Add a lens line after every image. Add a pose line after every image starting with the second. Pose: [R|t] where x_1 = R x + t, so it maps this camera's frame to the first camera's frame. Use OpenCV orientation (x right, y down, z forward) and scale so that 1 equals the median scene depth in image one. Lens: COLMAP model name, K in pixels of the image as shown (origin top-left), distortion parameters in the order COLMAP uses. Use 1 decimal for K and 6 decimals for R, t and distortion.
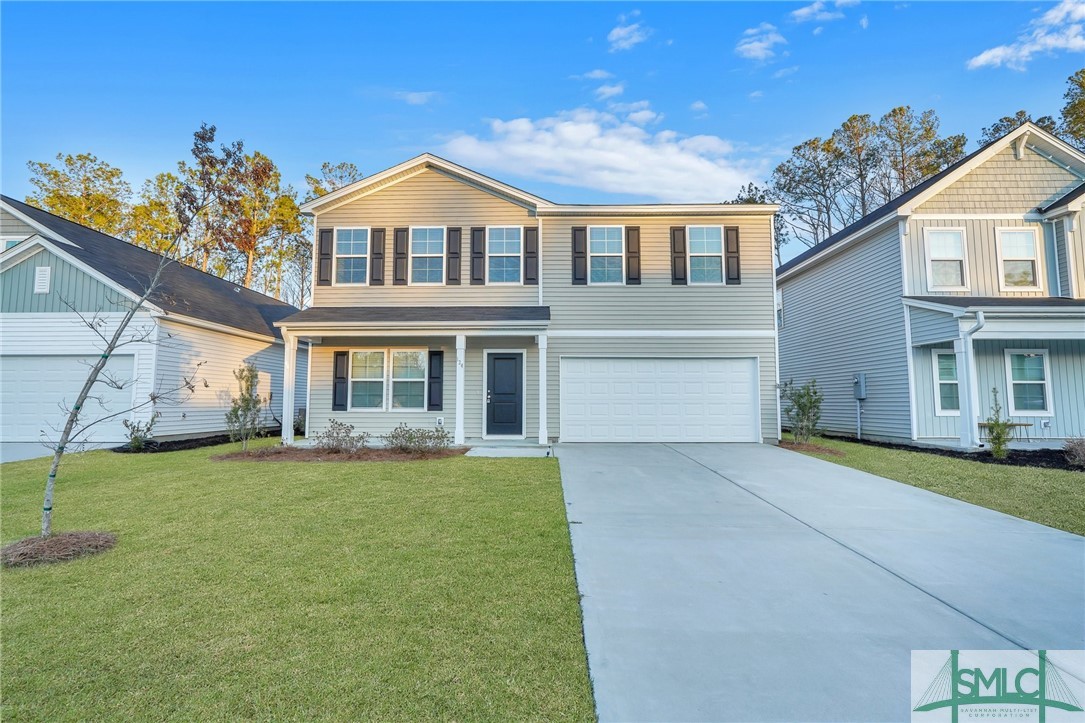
lens RADIAL K [[492.2, 0, 542.7], [0, 492.2, 361.3], [0, 0, 1]] dist [-0.010283, -0.001184]
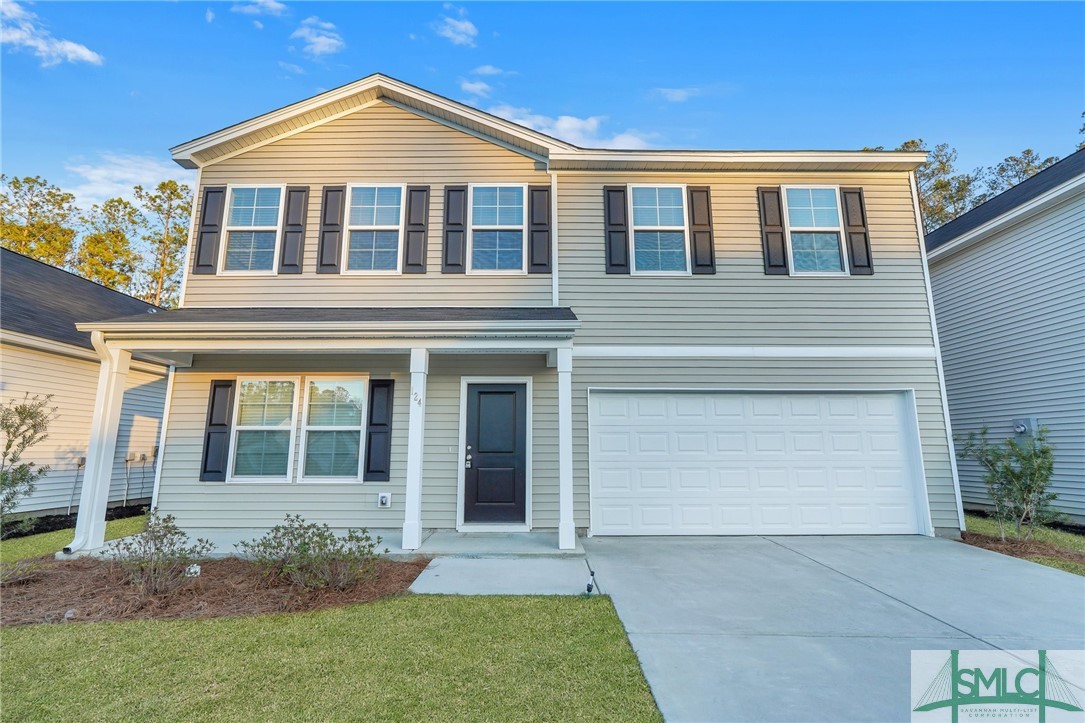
lens RADIAL K [[492.2, 0, 539.8], [0, 492.2, 363.1], [0, 0, 1]] dist [-0.010283, -0.001184]
pose [[0.999877, 0.002360, 0.015535, -0.033053], [-0.000875, 0.995489, -0.094878, 0.015324], [-0.015689, 0.094853, 0.995368, 0.392872]]
